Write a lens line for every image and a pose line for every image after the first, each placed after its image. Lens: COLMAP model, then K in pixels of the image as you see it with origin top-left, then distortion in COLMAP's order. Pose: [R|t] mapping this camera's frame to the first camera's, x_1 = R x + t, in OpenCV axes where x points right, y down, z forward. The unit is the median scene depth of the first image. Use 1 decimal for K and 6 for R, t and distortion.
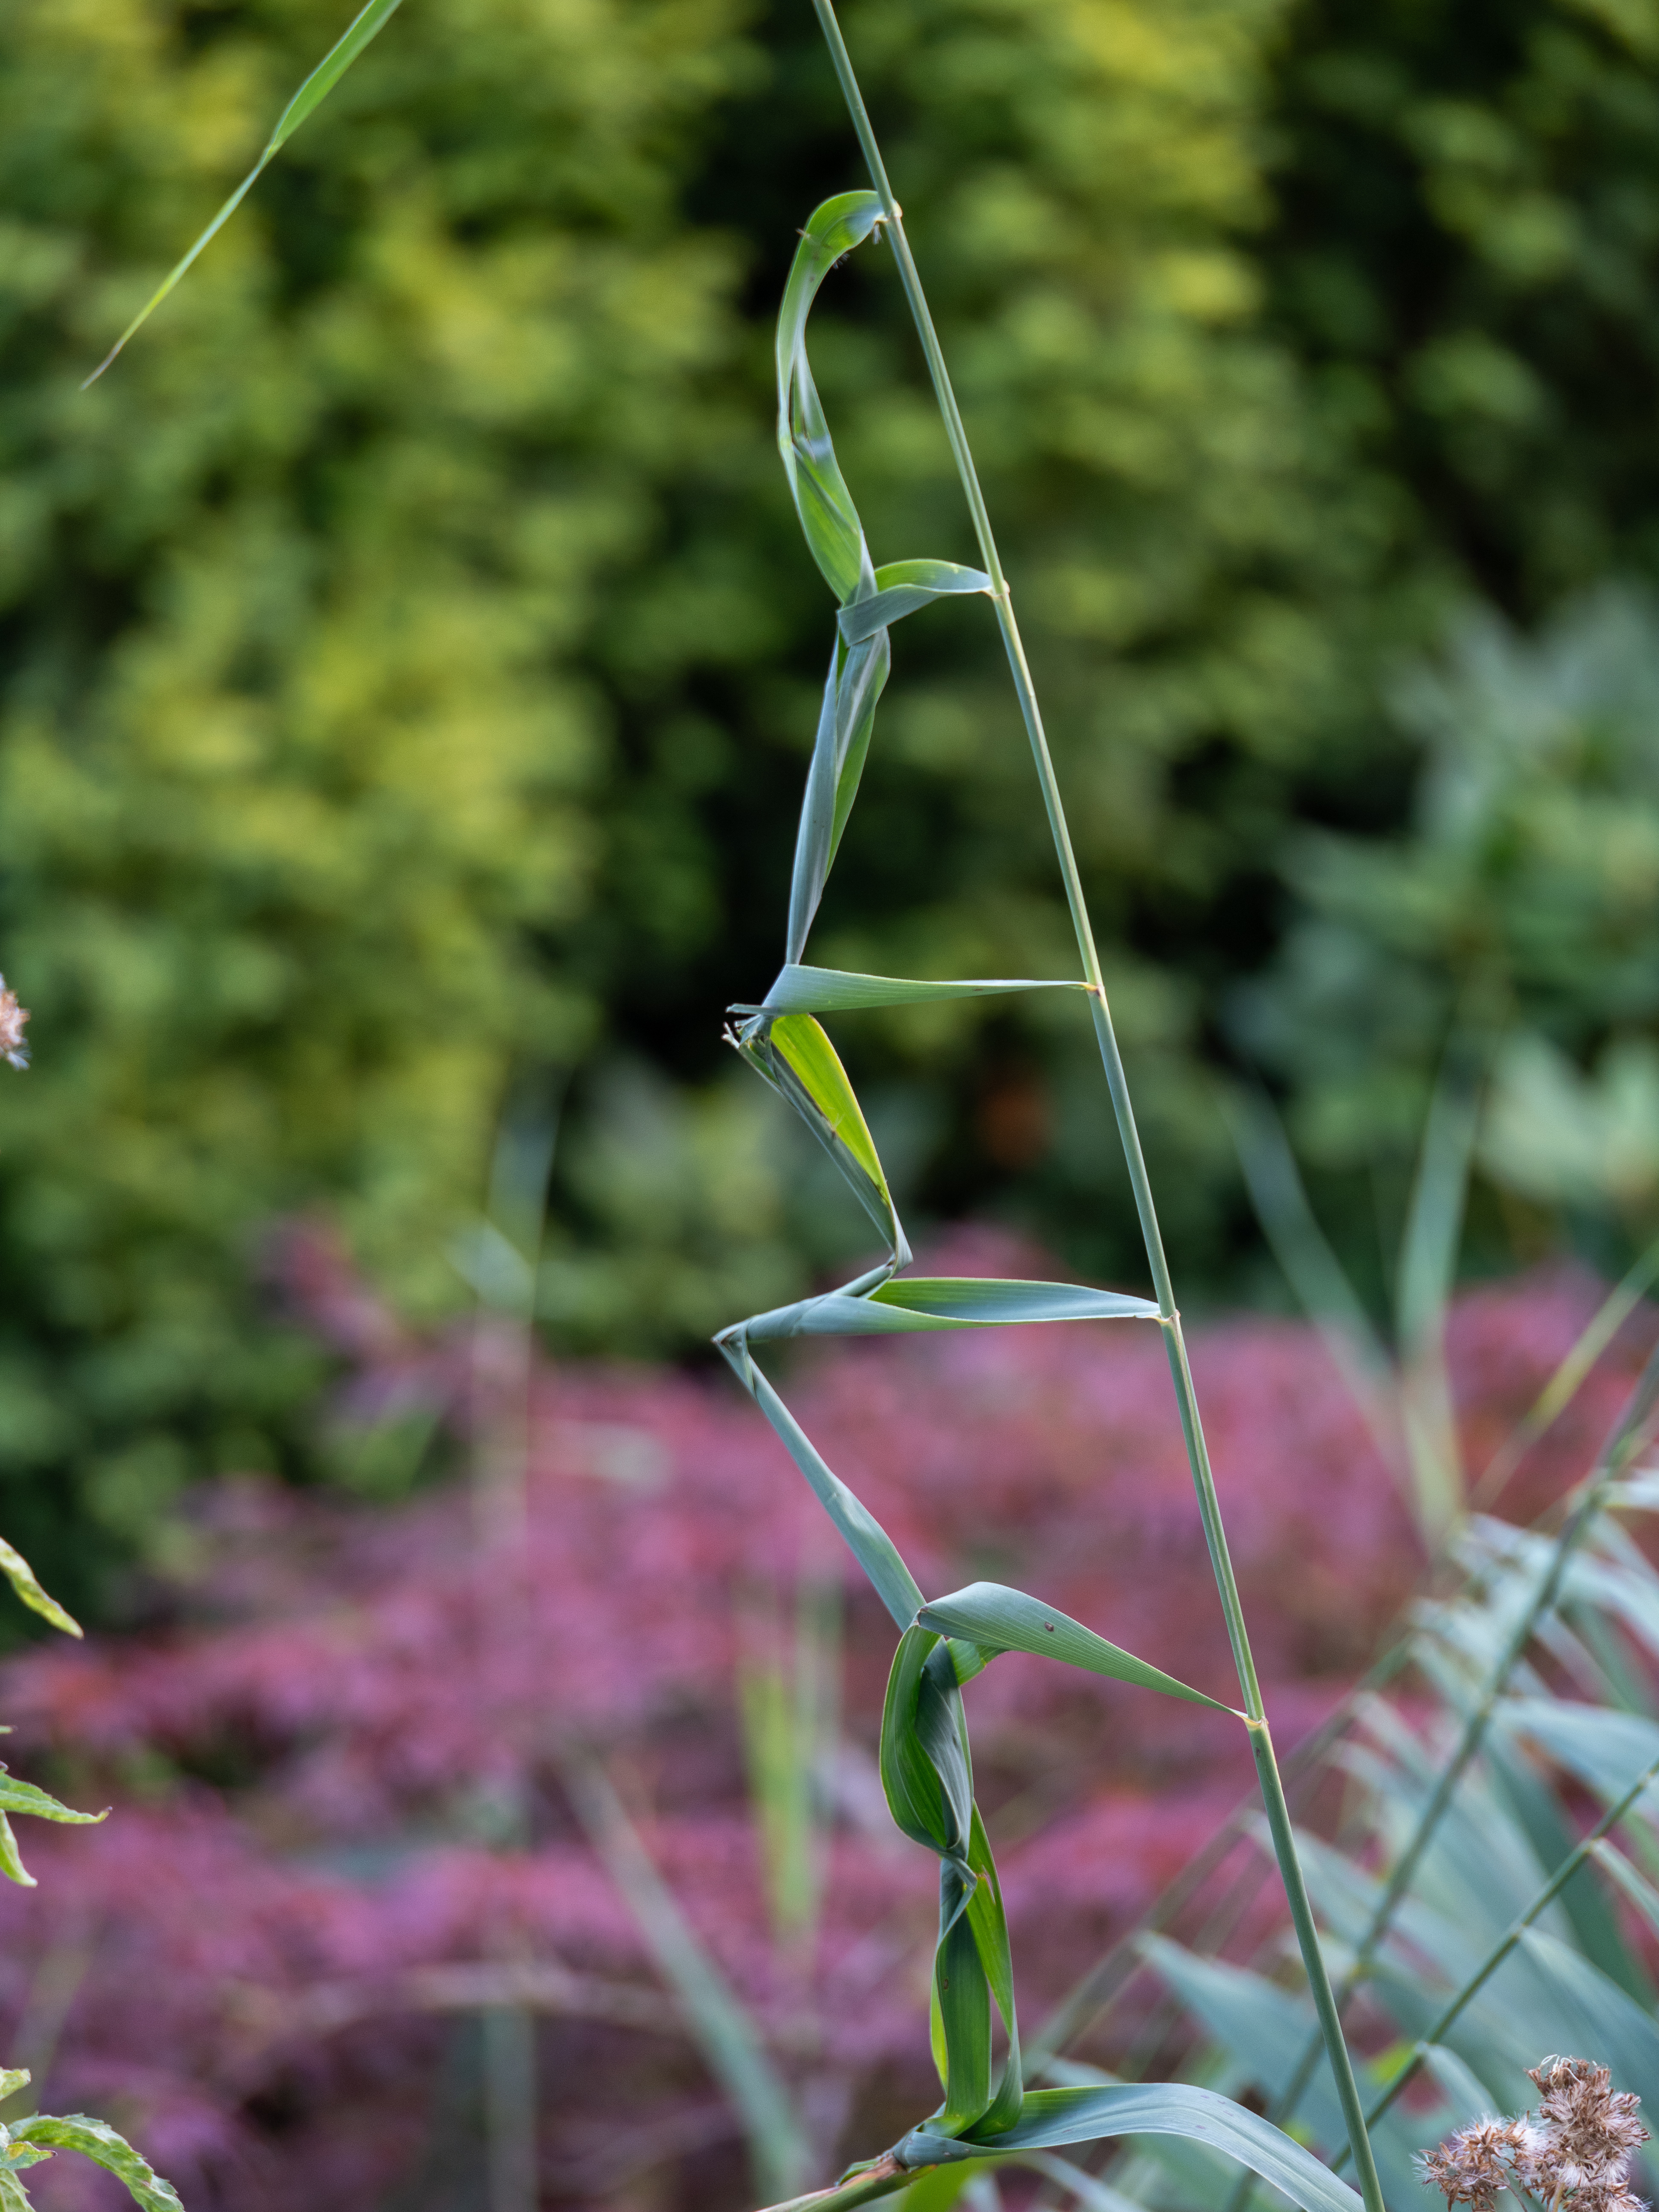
lens RADIAL K [[11592.4, 0, 829.5], [0, 11592.4, 1106.2], [0, 0, 1]] dist [0.172024, 0.000000]
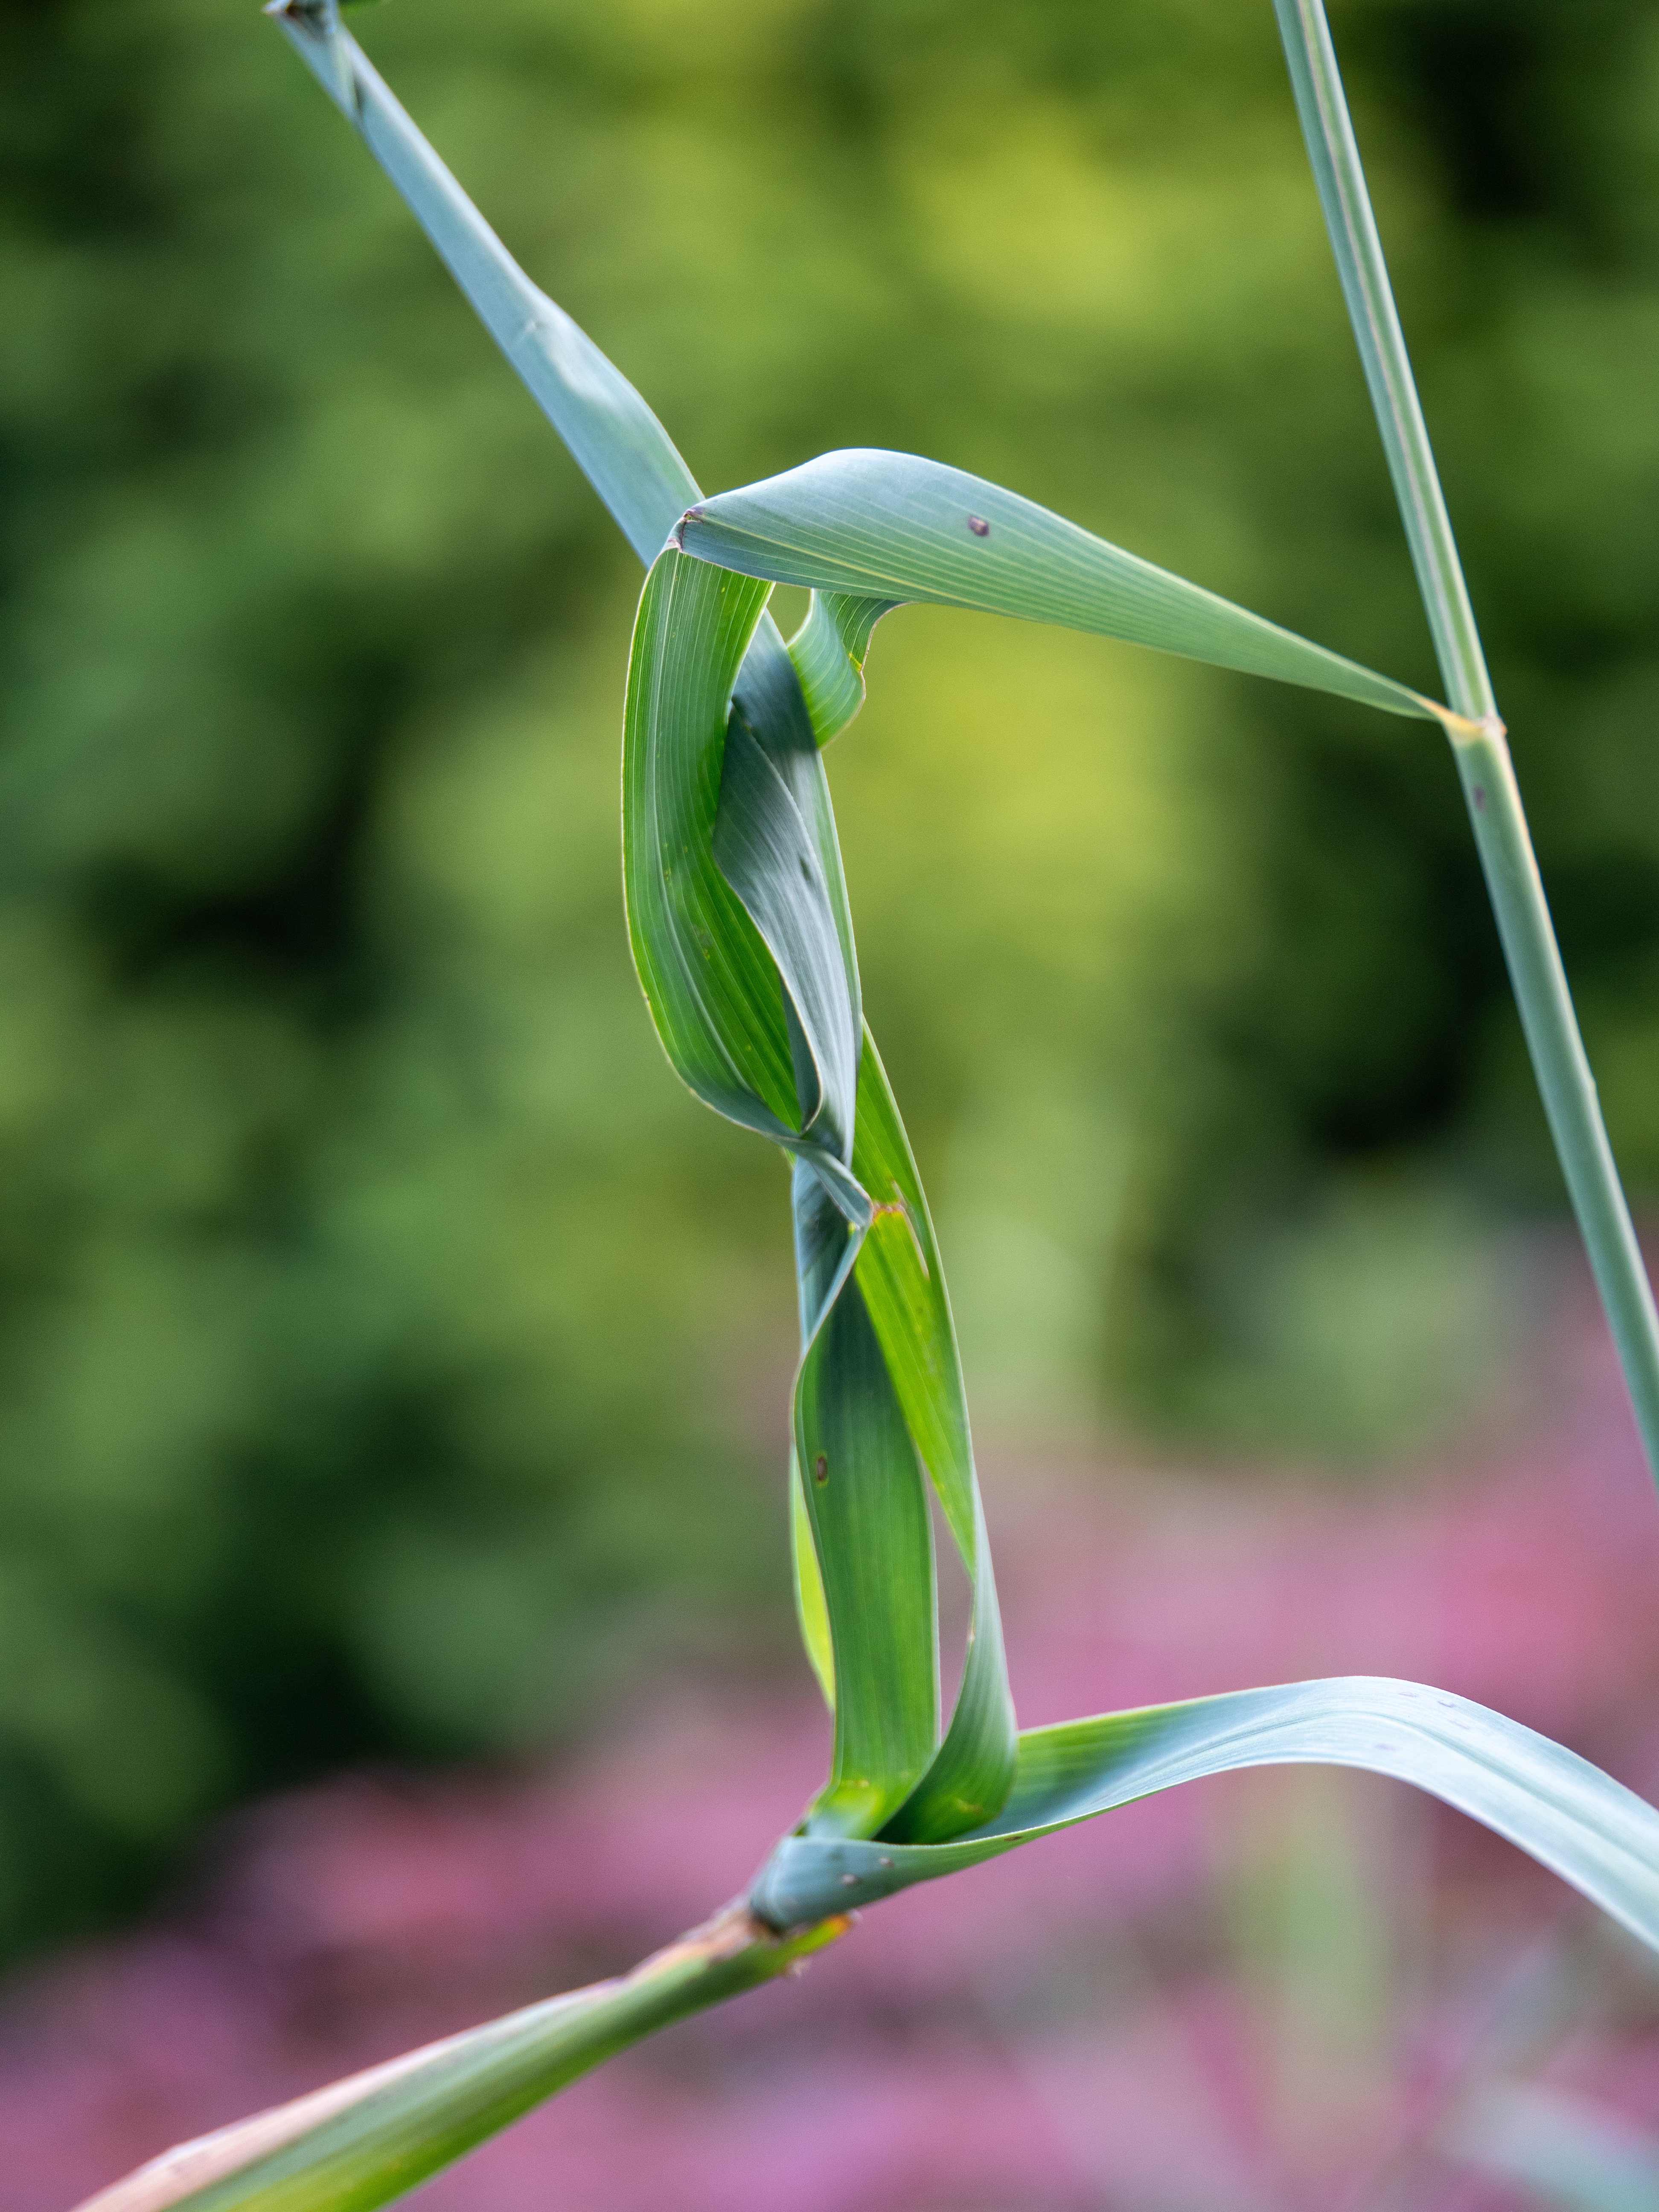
lens RADIAL K [[11592.4, 0, 829.5], [0, 11592.4, 1105.8], [0, 0, 1]] dist [0.172024, 0.000000]
pose [[0.996540, -0.021242, -0.080350, 0.045734], [0.016308, 0.997970, -0.061567, 0.089509], [0.081495, 0.060043, 0.994864, 0.573661]]
